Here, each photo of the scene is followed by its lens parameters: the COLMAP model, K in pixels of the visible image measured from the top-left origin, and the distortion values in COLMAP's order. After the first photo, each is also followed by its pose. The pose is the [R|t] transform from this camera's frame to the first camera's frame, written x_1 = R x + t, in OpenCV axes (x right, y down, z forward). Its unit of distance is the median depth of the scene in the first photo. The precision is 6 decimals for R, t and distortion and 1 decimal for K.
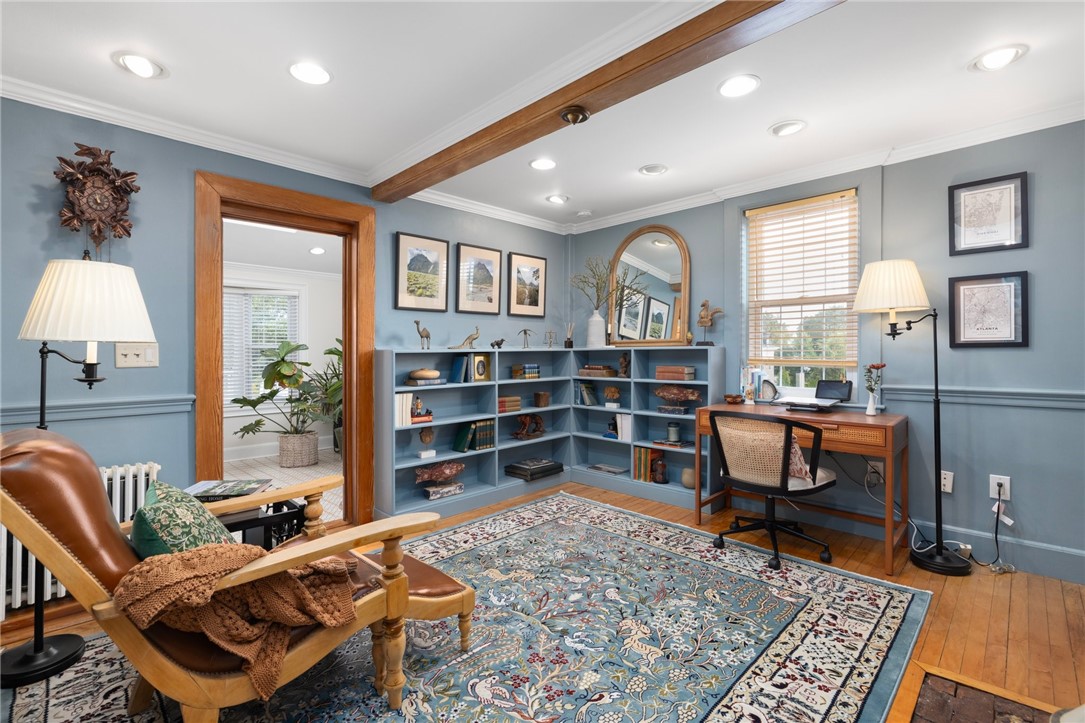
lens RADIAL K [[478.9, 0, 540.9], [0, 478.9, 356.4], [0, 0, 1]] dist [0.004069, 0.000497]
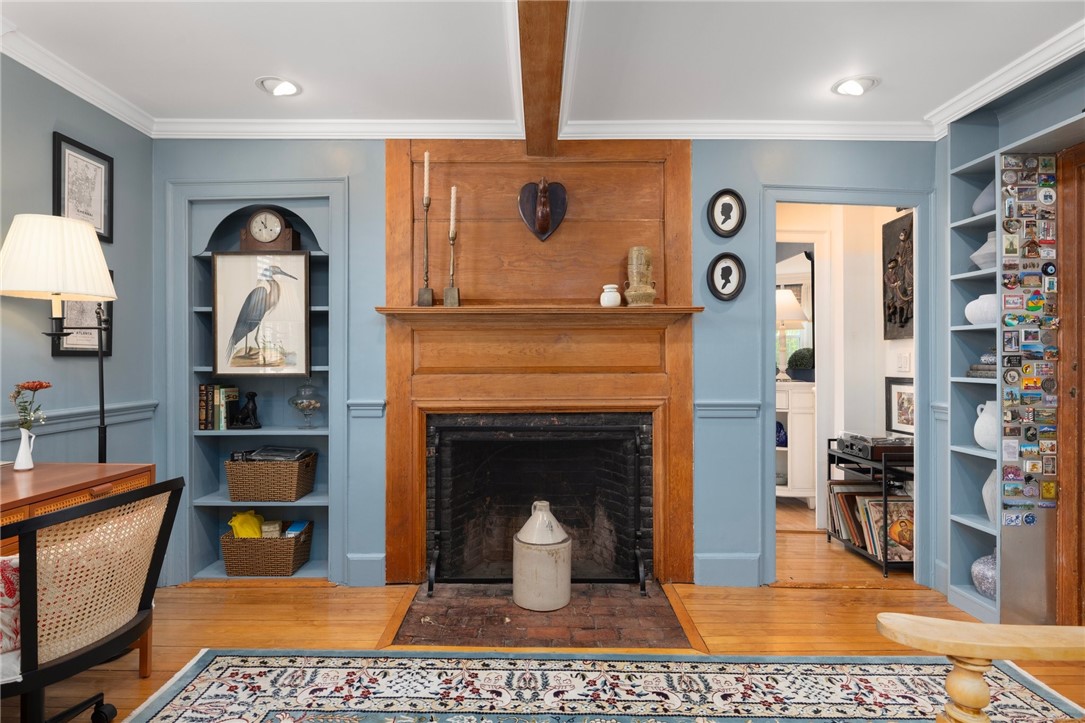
lens RADIAL K [[565.3, 0, 539.1], [0, 565.3, 358.8], [0, 0, 1]] dist [0.003378, 0.000414]
pose [[-0.685287, 0.001362, 0.728272, -0.349230], [0.007827, 0.999954, 0.005495, -0.018251], [-0.728231, 0.009466, -0.685267, 1.413734]]
